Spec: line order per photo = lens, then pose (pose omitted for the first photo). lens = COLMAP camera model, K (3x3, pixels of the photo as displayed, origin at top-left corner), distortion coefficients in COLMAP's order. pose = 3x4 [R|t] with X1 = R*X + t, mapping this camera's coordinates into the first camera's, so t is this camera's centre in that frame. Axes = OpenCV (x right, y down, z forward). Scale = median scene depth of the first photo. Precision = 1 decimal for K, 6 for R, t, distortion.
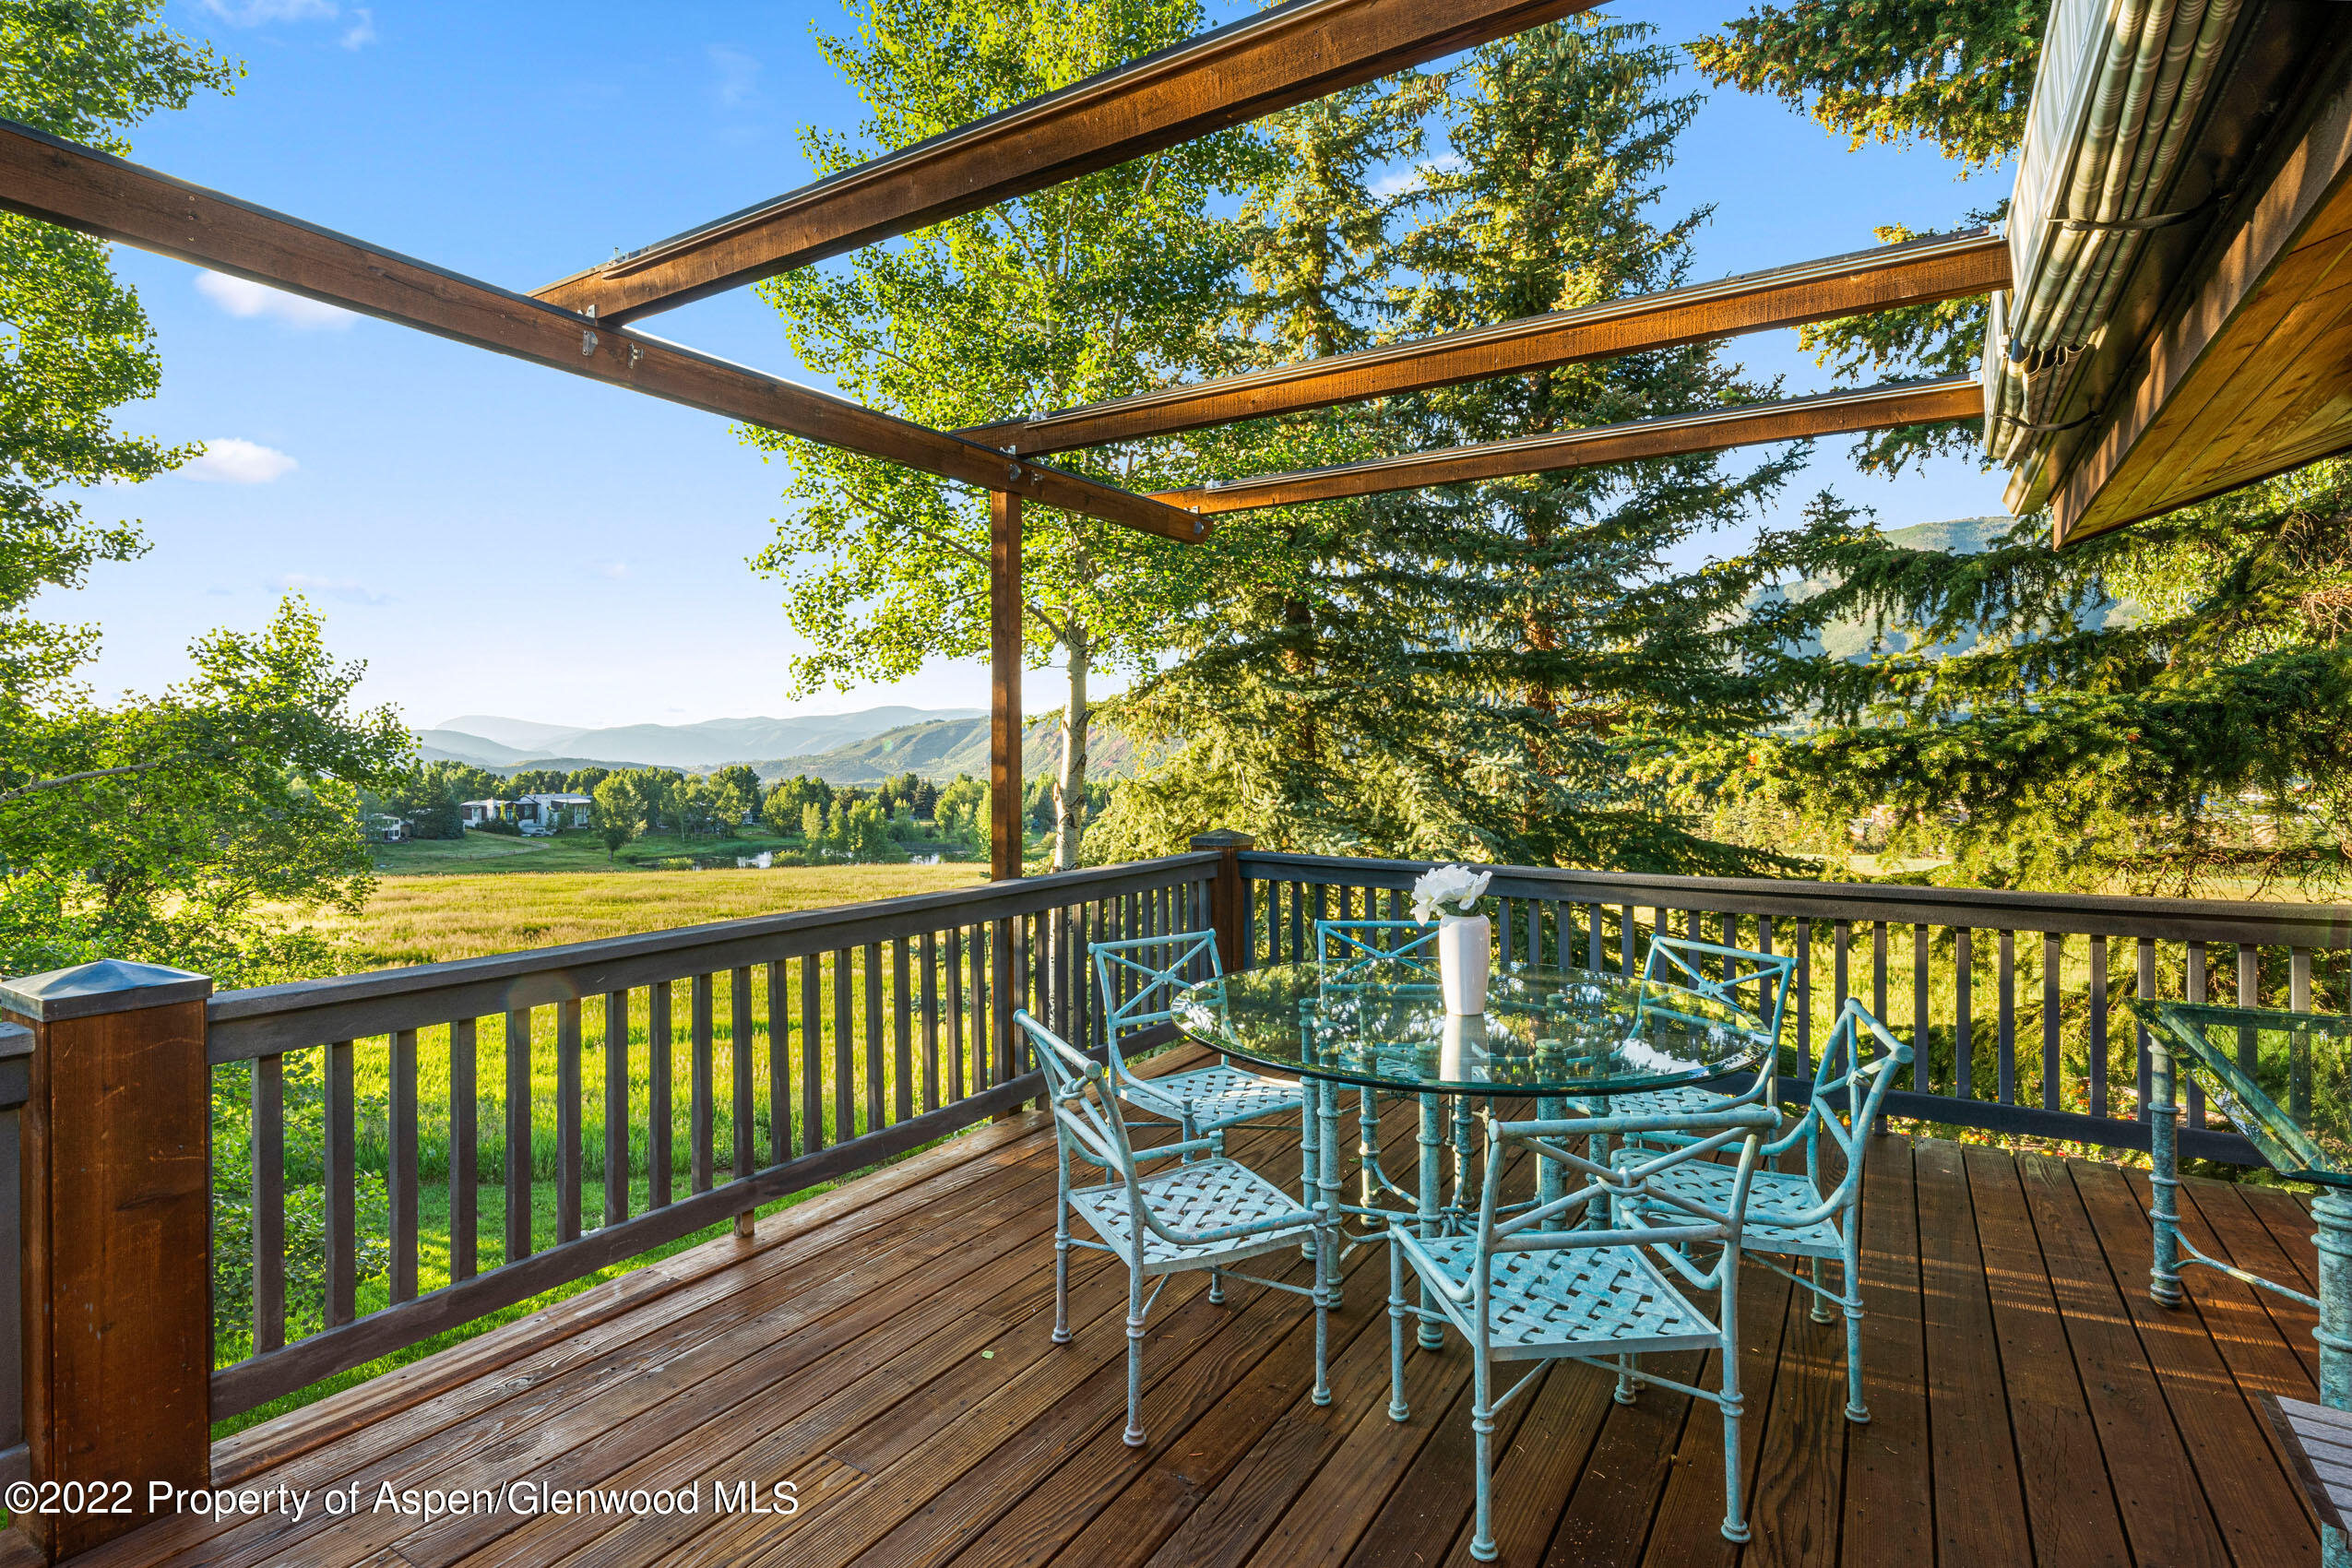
lens RADIAL K [[1159.6, 0, 1165.2], [0, 1159.6, 758.8], [0, 0, 1]] dist [-0.004684, -0.000846]
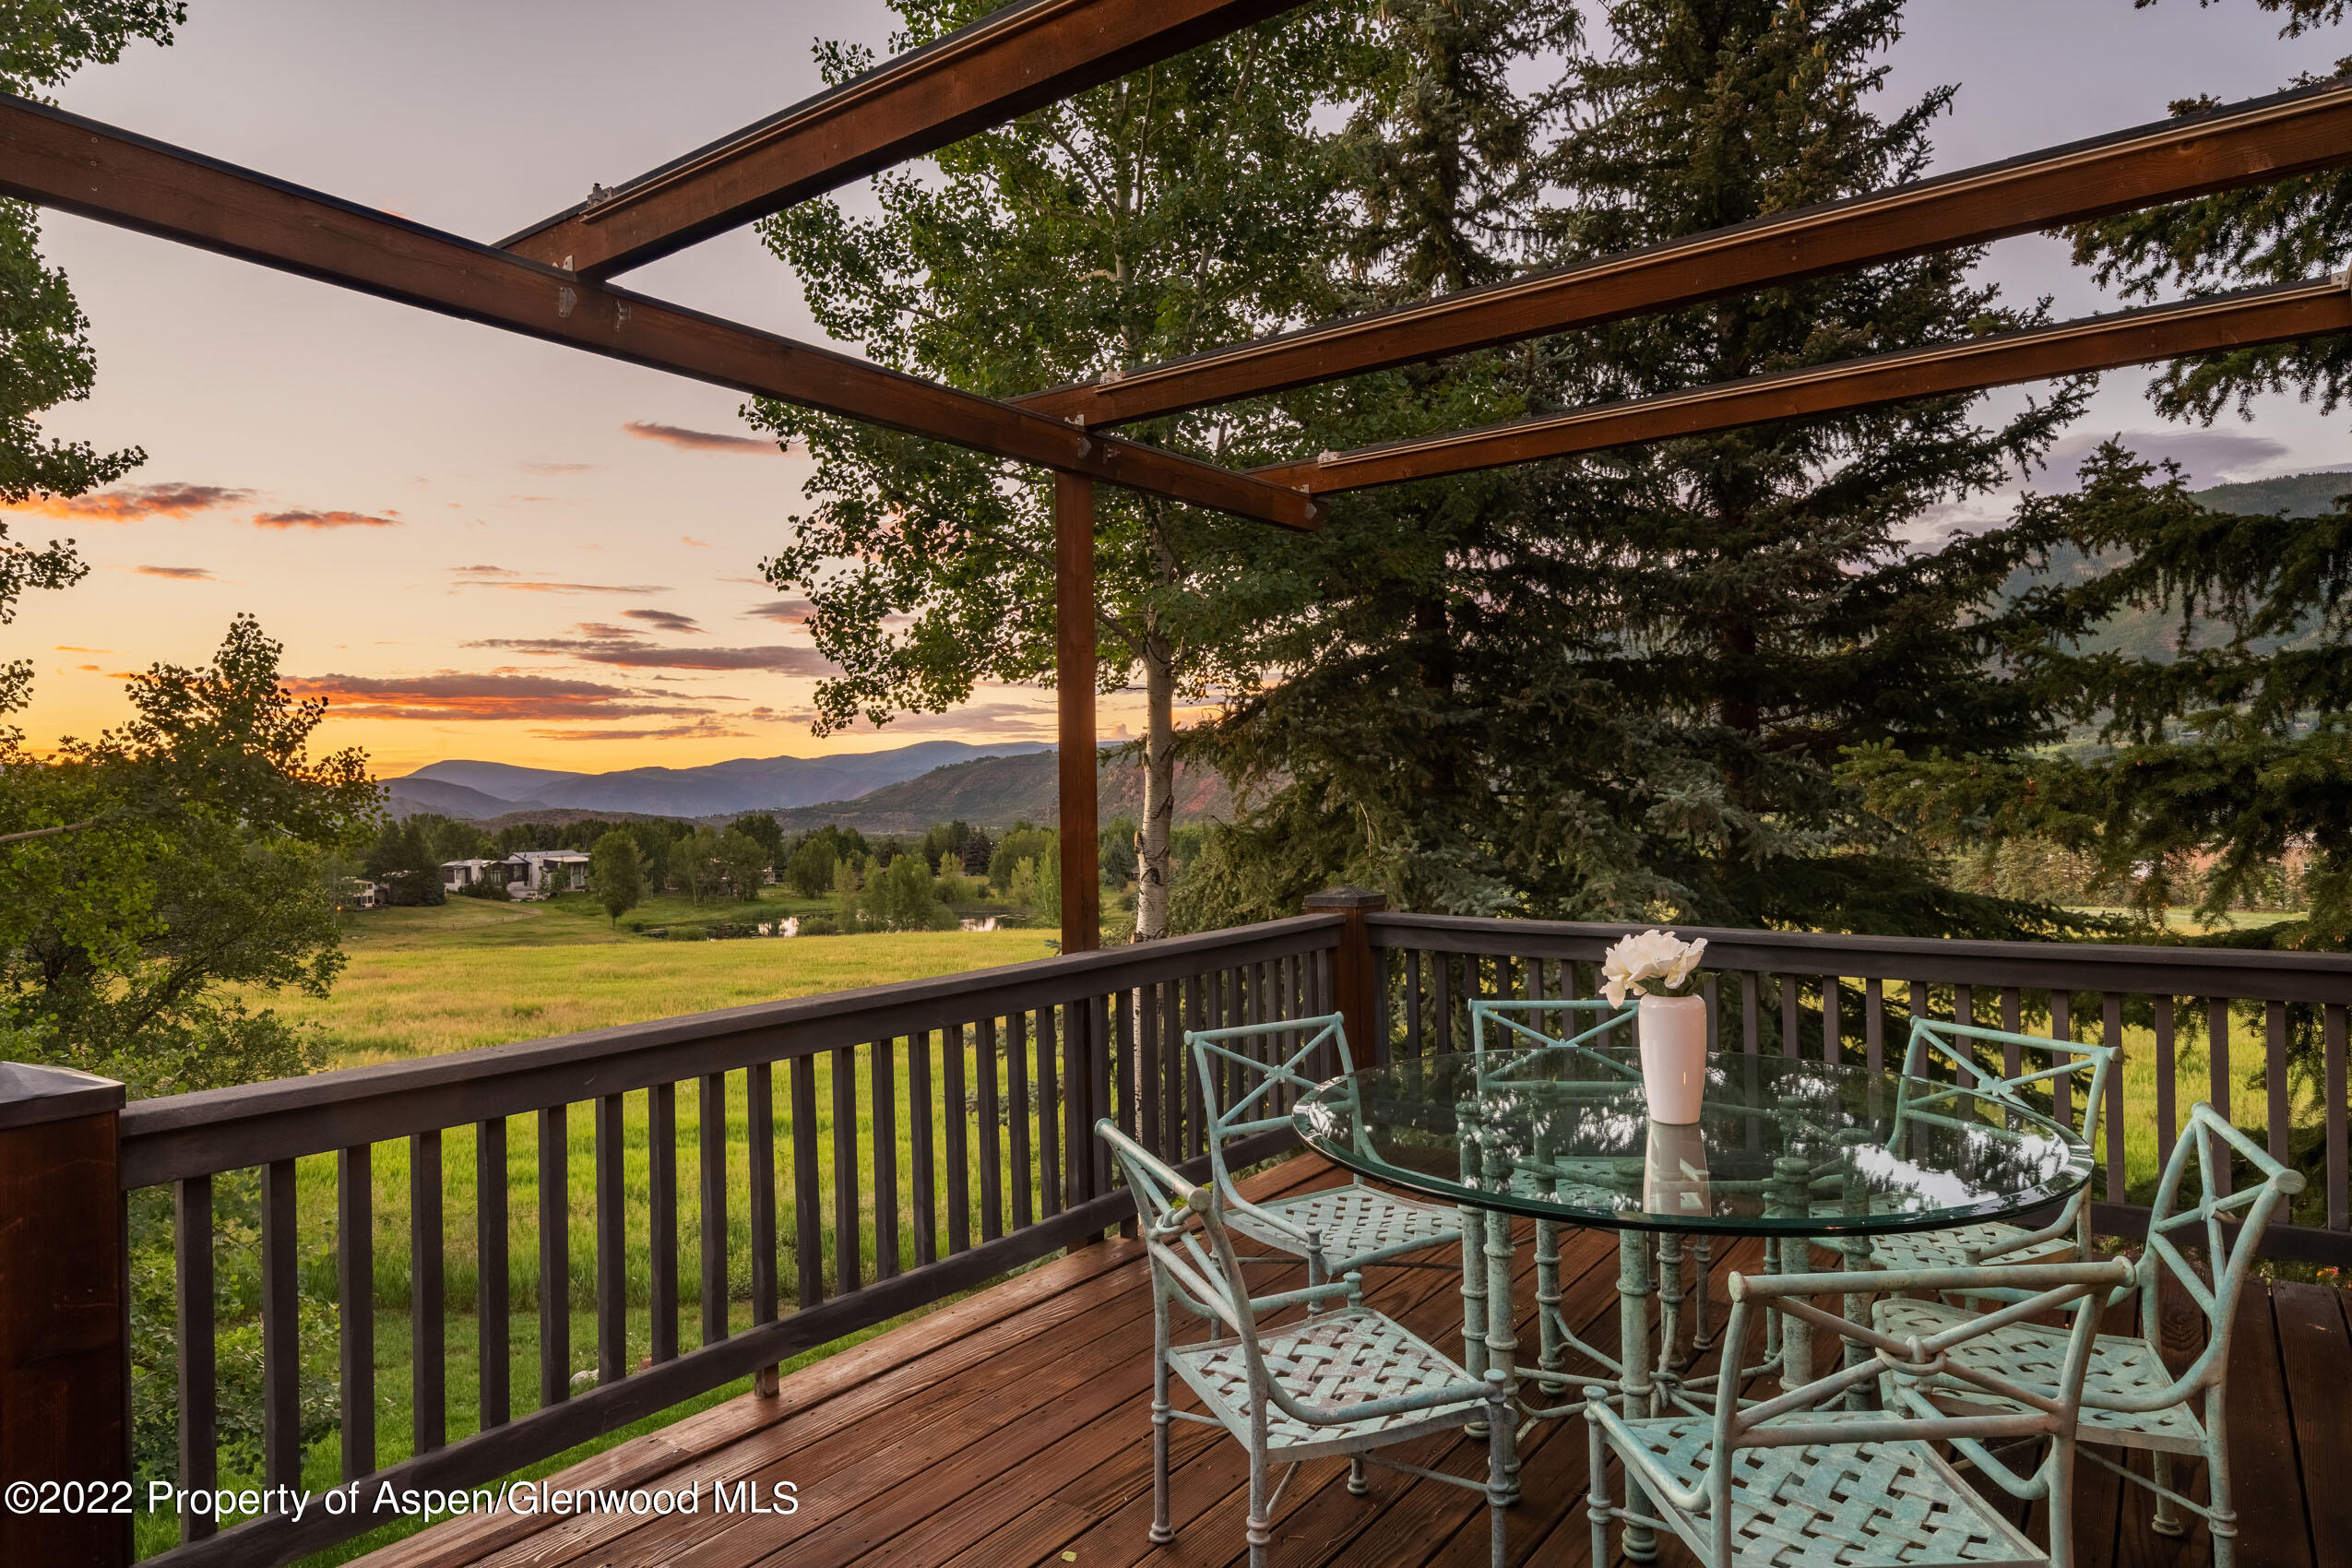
lens RADIAL K [[1405.8, 0, 1165.5], [0, 1405.8, 784.3], [0, 0, 1]] dist [-0.006784, 0.002825]
pose [[0.997404, -0.016377, -0.070122, -0.004844], [0.015600, 0.999811, -0.011617, -0.000067], [0.070298, 0.010493, 0.997471, 0.018261]]
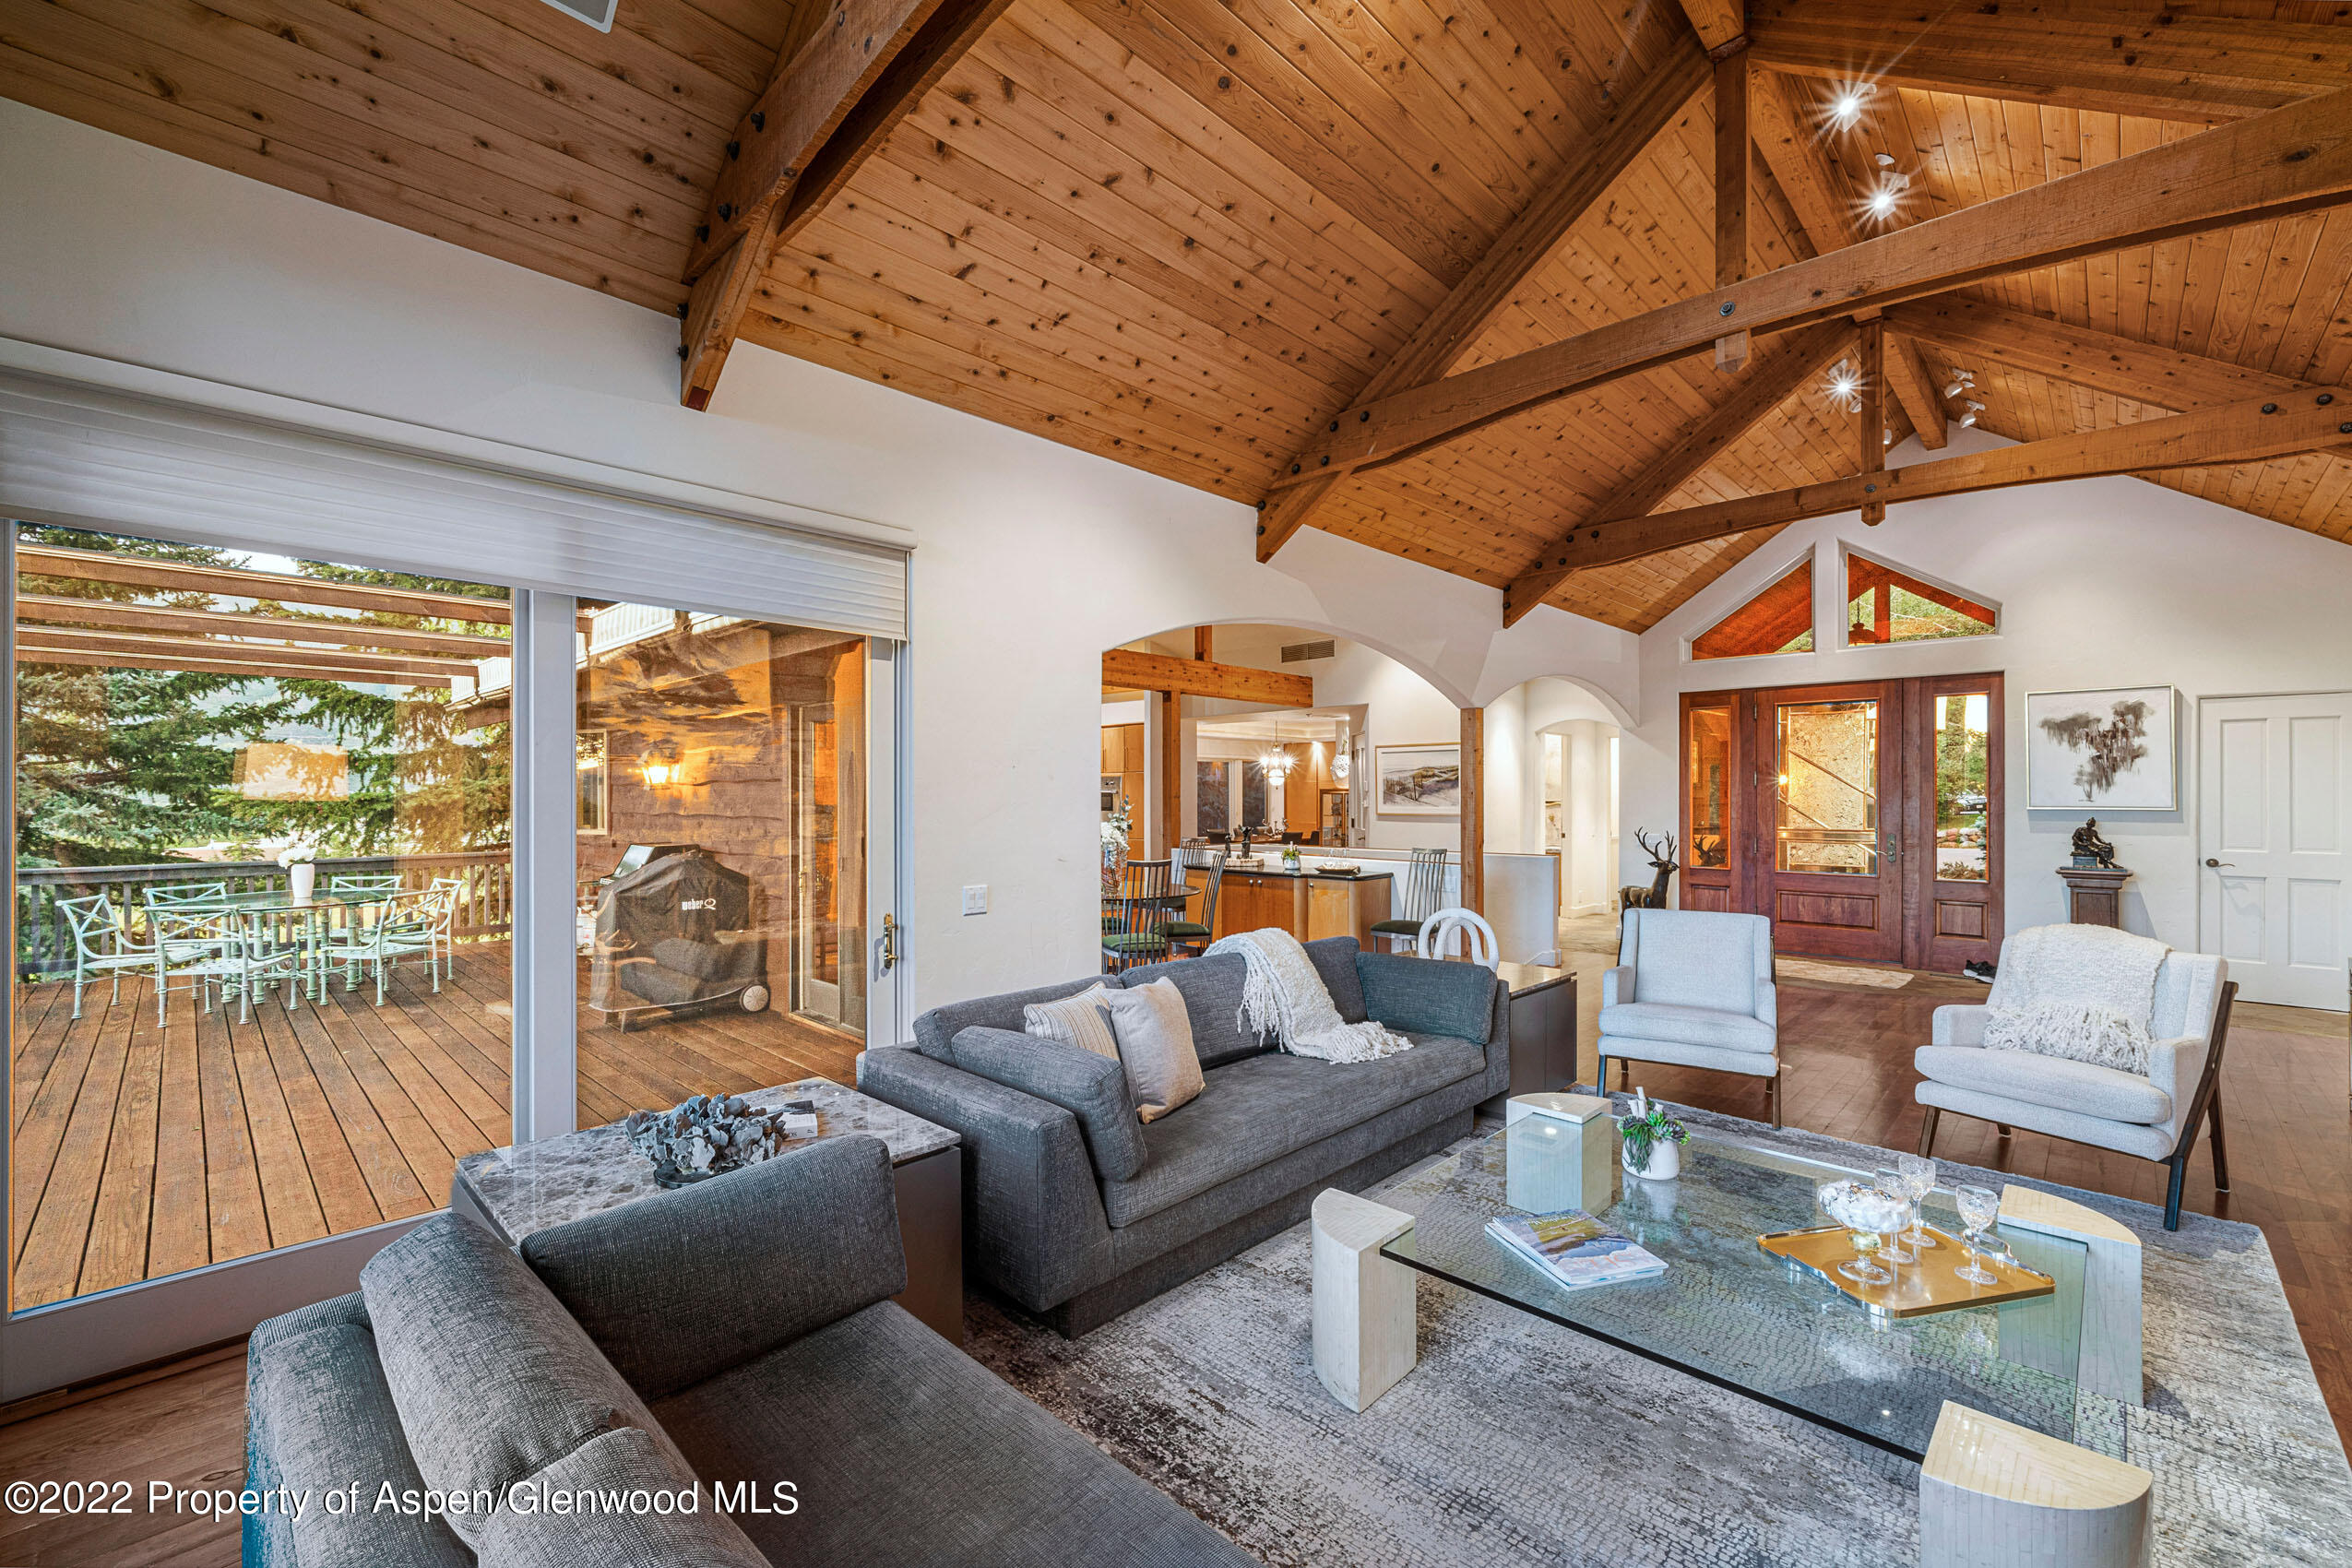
lens RADIAL K [[970.8, 0, 1170.2], [0, 970.8, 794.3], [0, 0, 1]] dist [0.004252, 0.000039]
pose [[0.205274, 0.003750, 0.978697, -0.759995], [0.005783, 0.999971, -0.005044, -0.005415], [-0.978687, 0.006695, 0.205247, -0.721144]]
